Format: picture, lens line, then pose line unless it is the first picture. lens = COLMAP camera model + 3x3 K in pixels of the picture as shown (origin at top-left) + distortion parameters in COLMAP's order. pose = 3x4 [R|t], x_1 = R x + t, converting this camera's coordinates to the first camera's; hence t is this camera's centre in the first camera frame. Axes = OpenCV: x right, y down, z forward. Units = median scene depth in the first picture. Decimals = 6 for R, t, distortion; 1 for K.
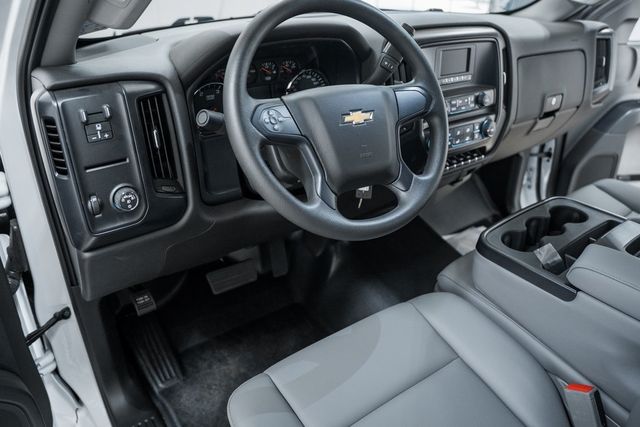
lens RADIAL K [[459.2, 0, 321.0], [0, 459.2, 212.7], [0, 0, 1]] dist [-0.125641, 0.017558]
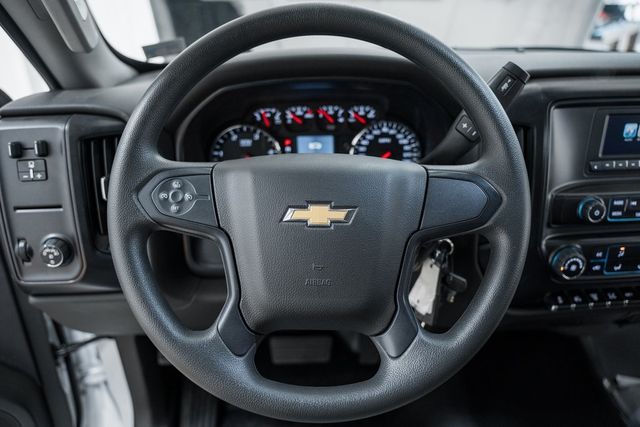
lens RADIAL K [[459.2, 0, 324.2], [0, 459.2, 208.5], [0, 0, 1]] dist [-0.125641, 0.017558]
pose [[0.856277, 0.198706, -0.476766, 0.362607], [-0.235476, 0.971715, -0.017926, -0.207364], [0.459719, 0.127616, 0.878847, 0.481232]]
